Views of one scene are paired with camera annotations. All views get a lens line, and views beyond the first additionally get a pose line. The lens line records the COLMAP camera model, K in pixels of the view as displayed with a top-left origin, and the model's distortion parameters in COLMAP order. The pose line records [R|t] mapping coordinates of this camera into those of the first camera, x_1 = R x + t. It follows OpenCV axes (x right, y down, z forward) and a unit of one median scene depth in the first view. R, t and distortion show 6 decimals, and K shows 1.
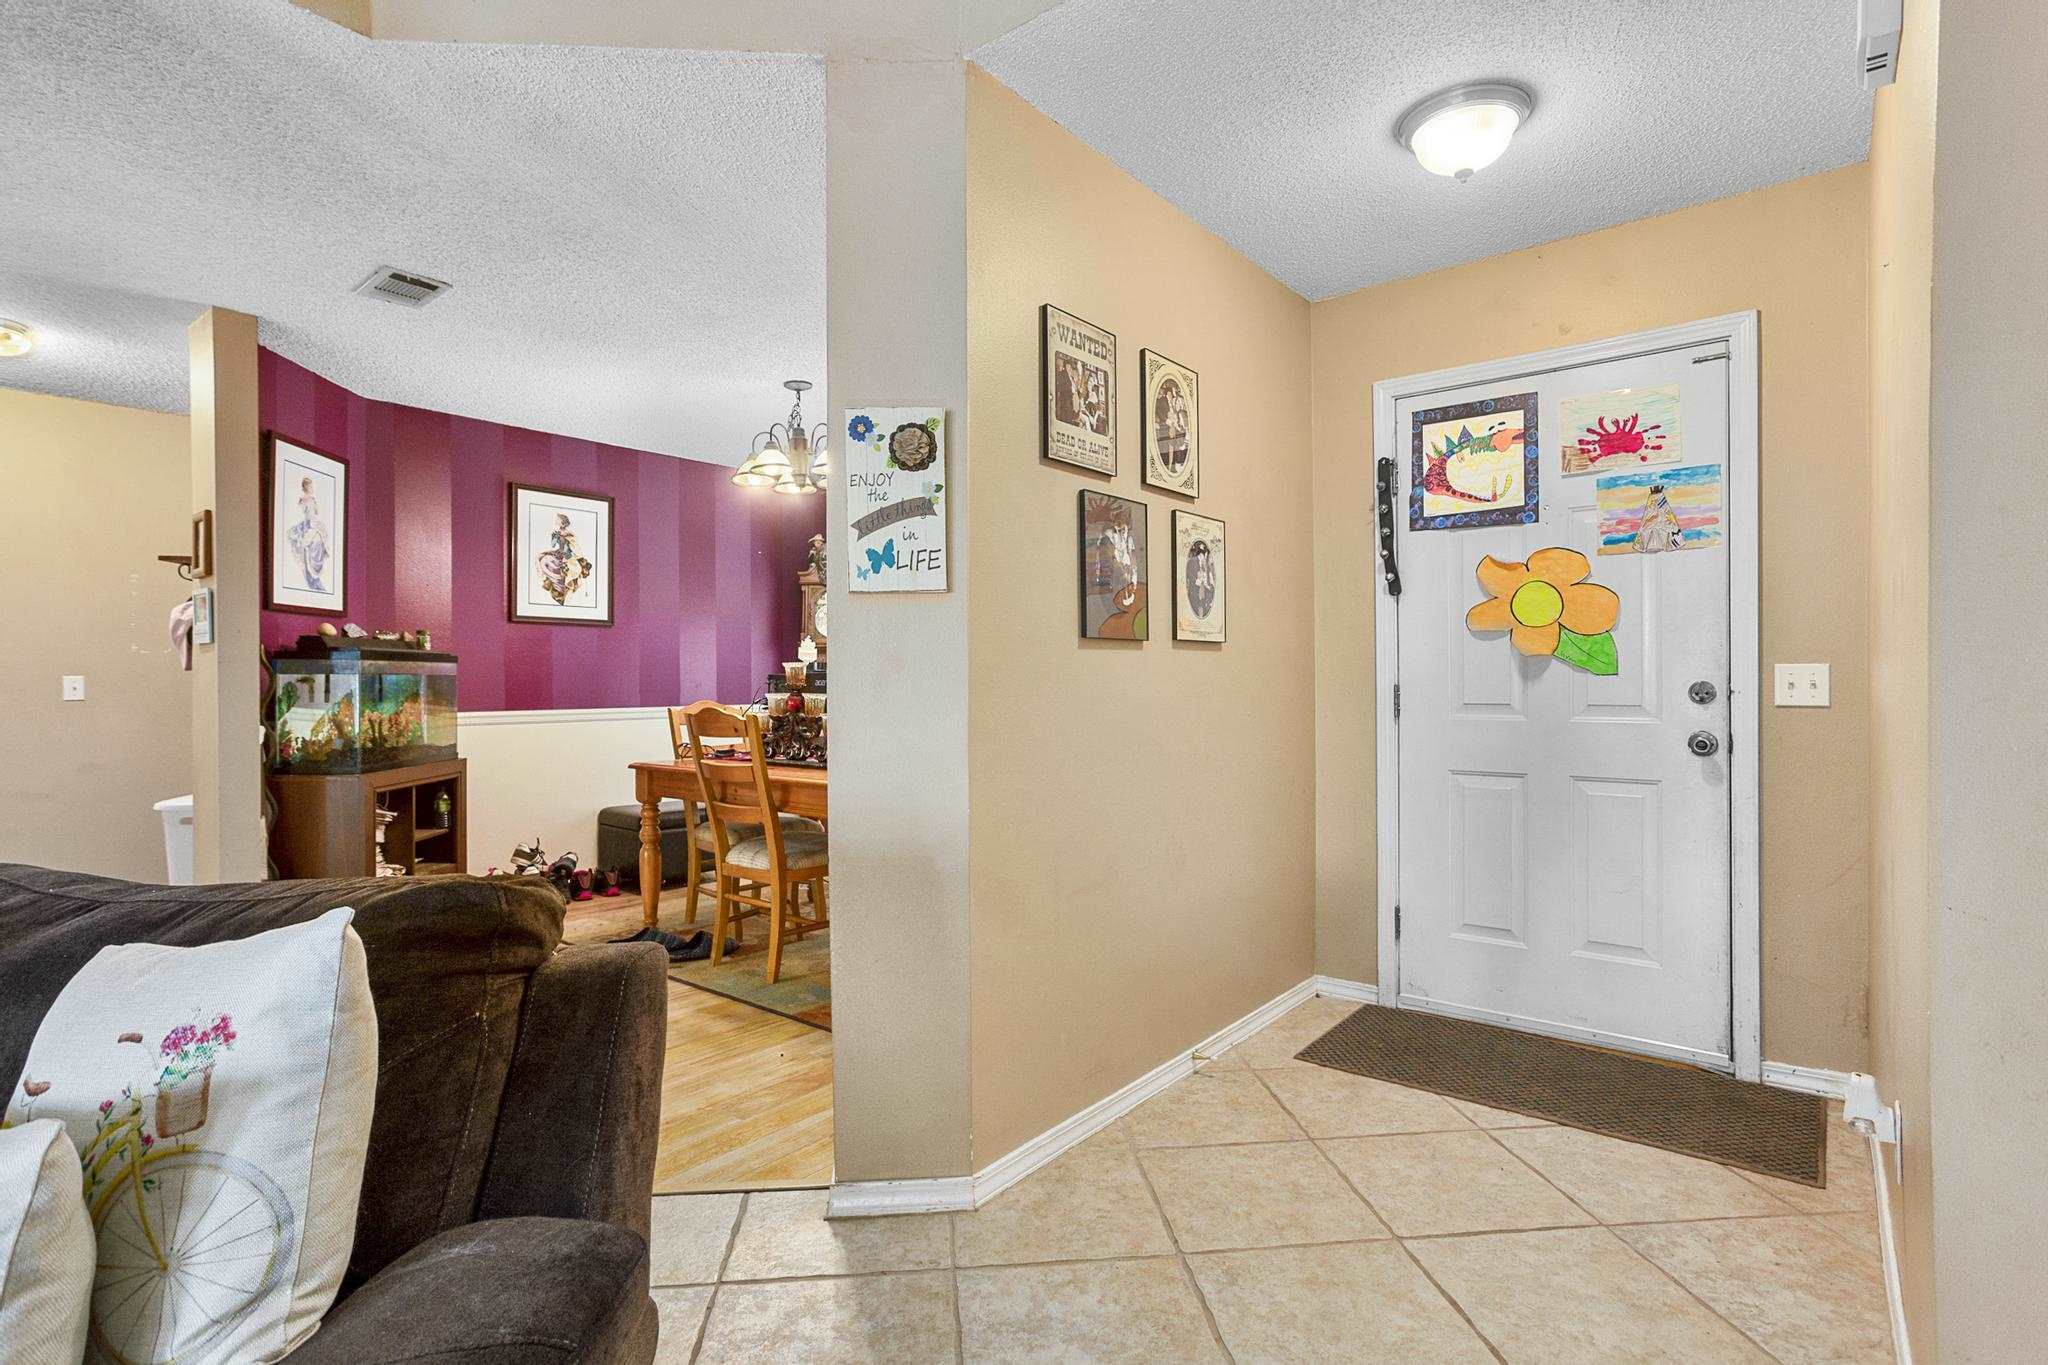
lens RADIAL K [[1000.9, 0, 1019.1], [0, 1000.9, 678.0], [0, 0, 1]] dist [-0.025199, 0.015835]
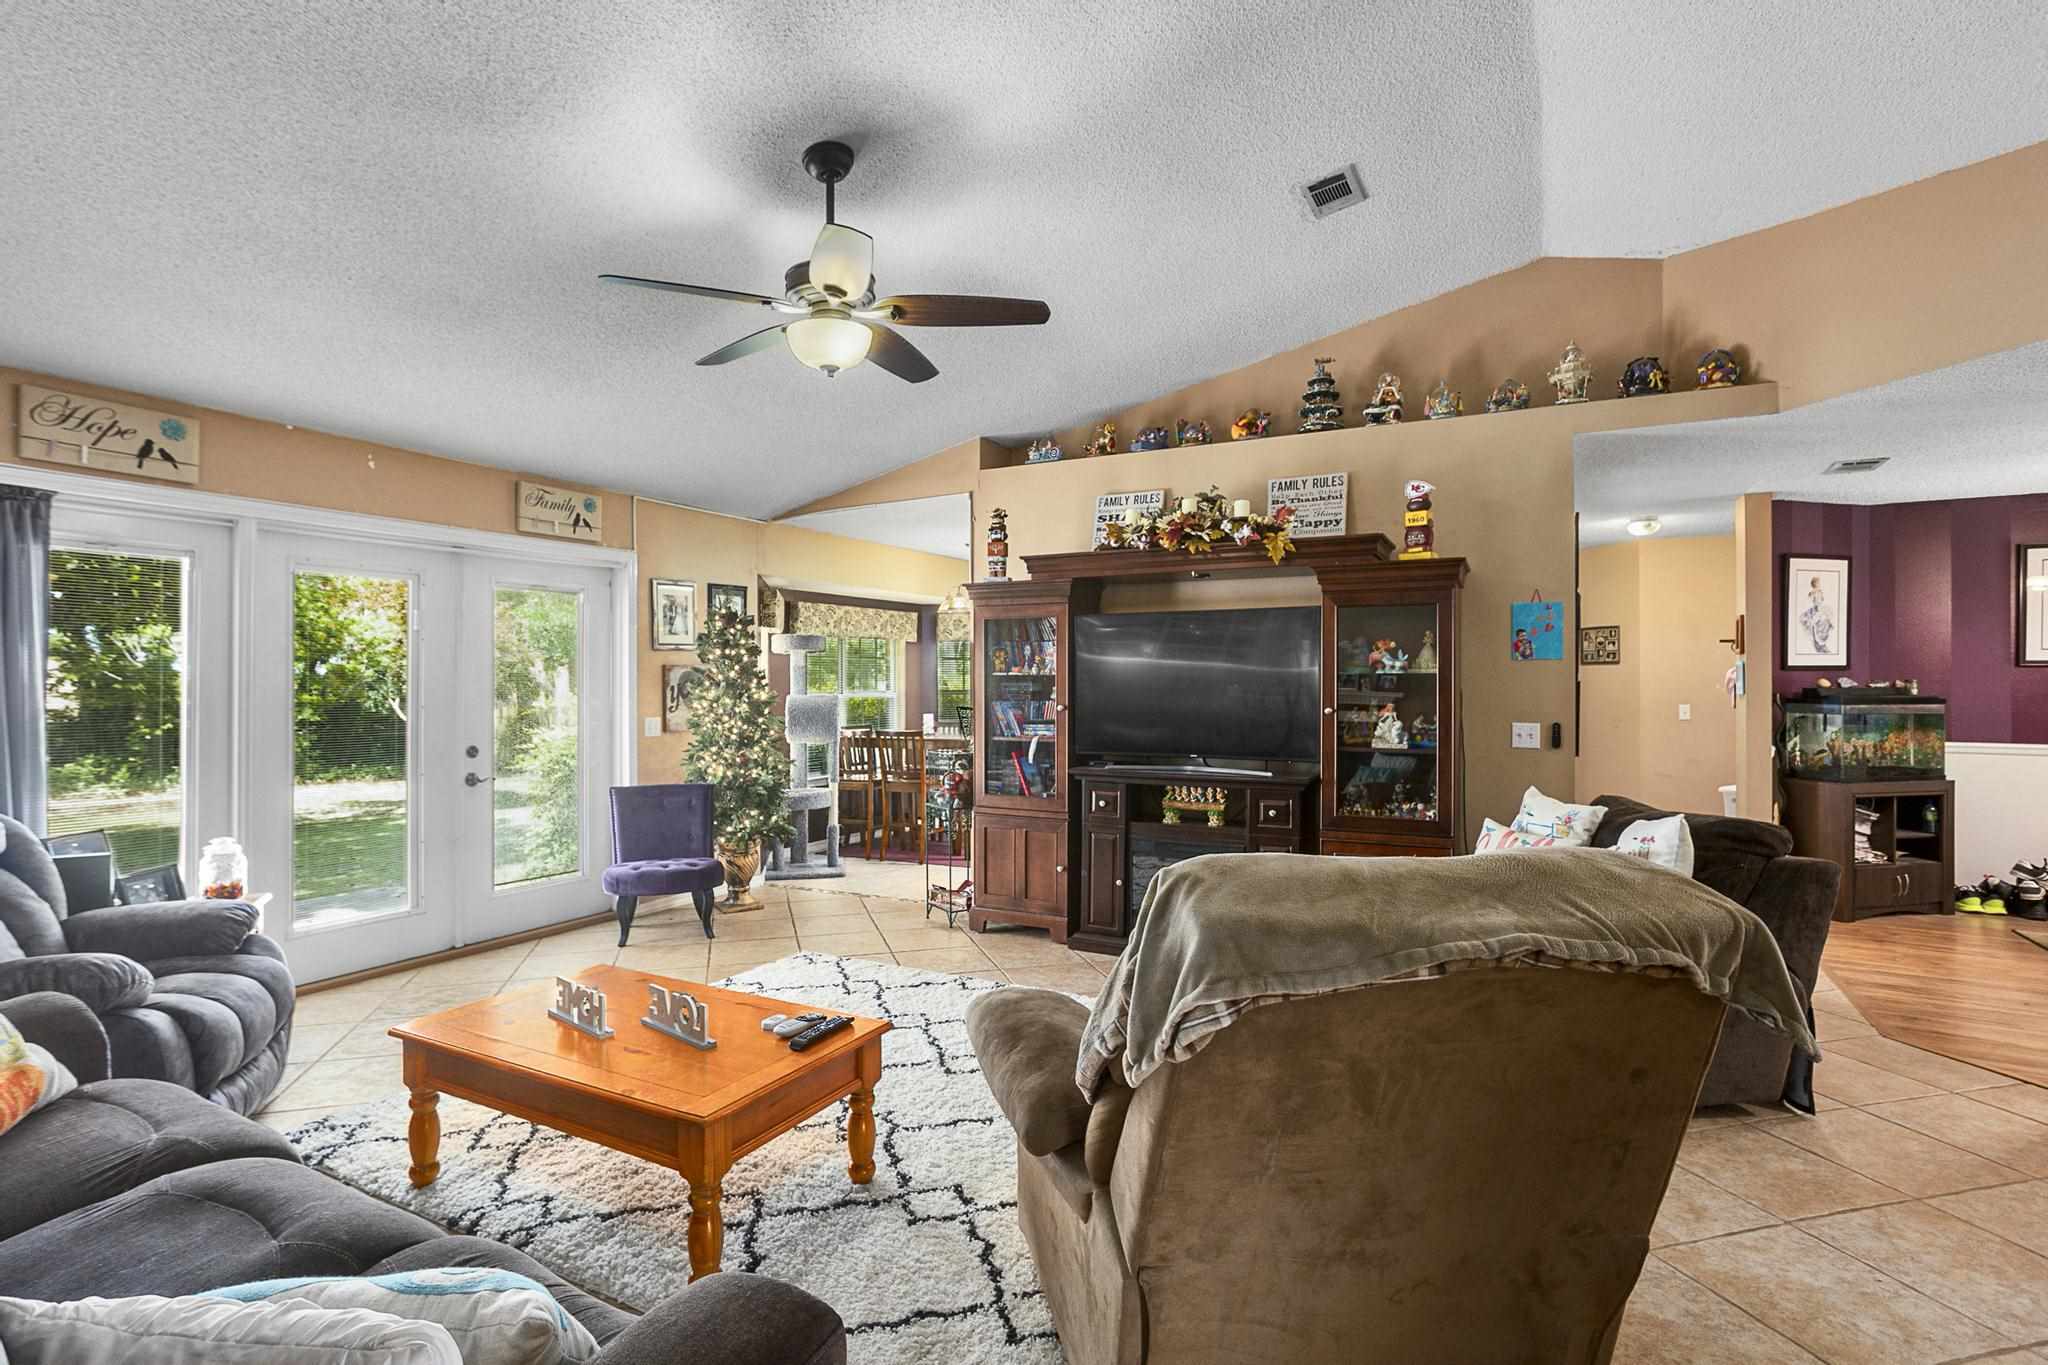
lens RADIAL K [[1000.9, 0, 988.2], [0, 1000.9, 686.0], [0, 0, 1]] dist [-0.025199, 0.015835]
pose [[0.164026, 0.011163, -0.986393, 0.651576], [0.000537, 0.999935, 0.011405, -0.072552], [0.986456, -0.002400, 0.164009, -0.551873]]
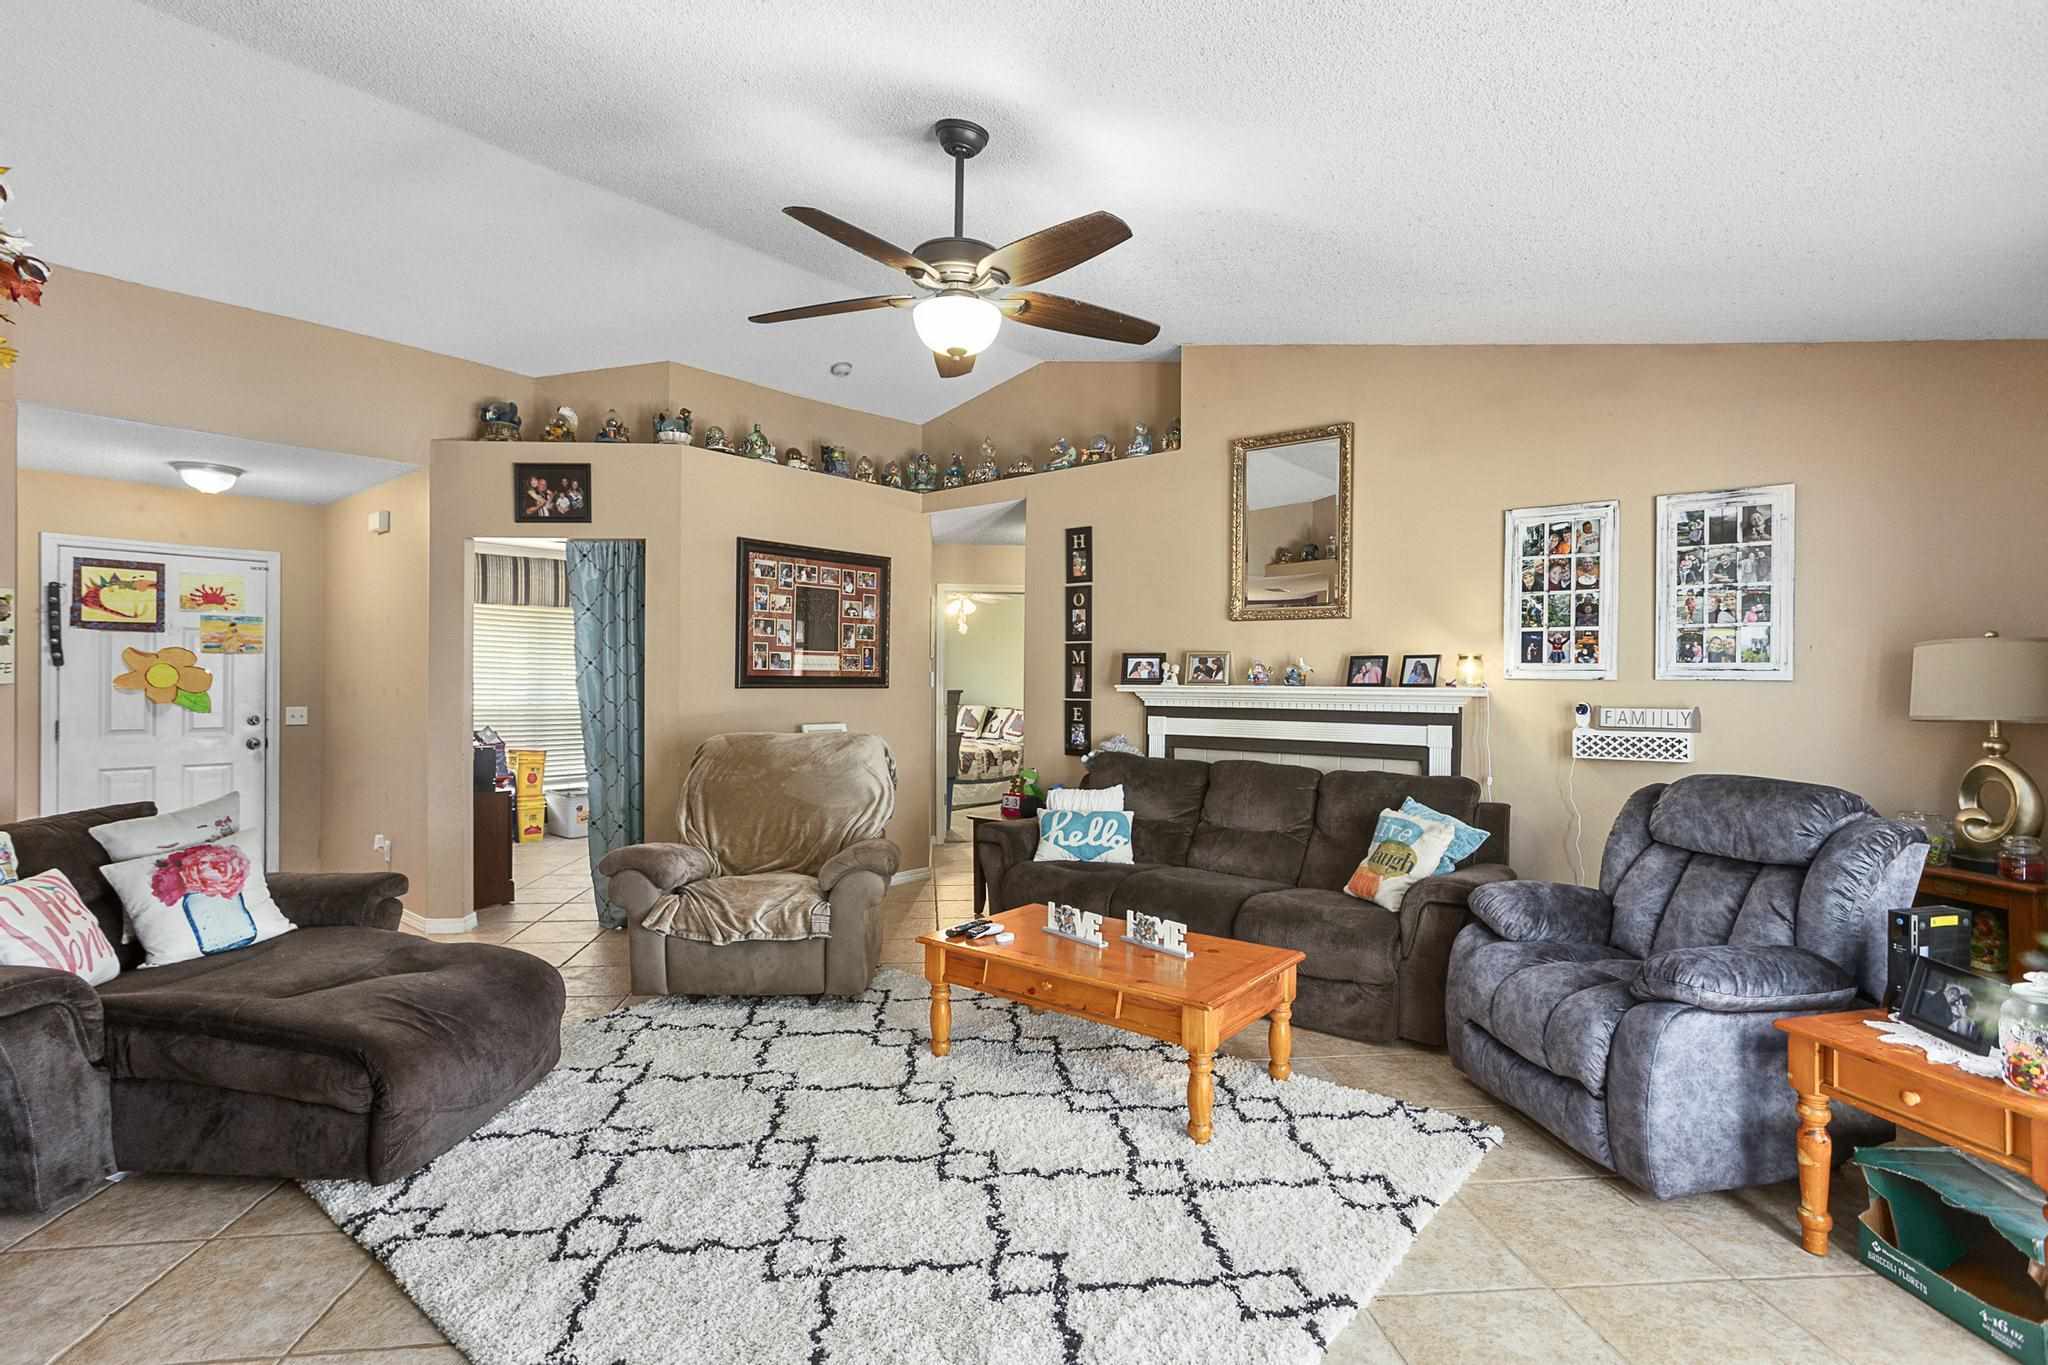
lens RADIAL K [[1000.9, 0, 1022.6], [0, 1000.9, 686.1], [0, 0, 1]] dist [-0.025199, 0.015835]
pose [[0.020570, -0.001281, 0.999788, -1.238008], [-0.005321, 0.999985, 0.001390, -0.061557], [-0.999774, -0.005349, 0.020563, -0.625714]]
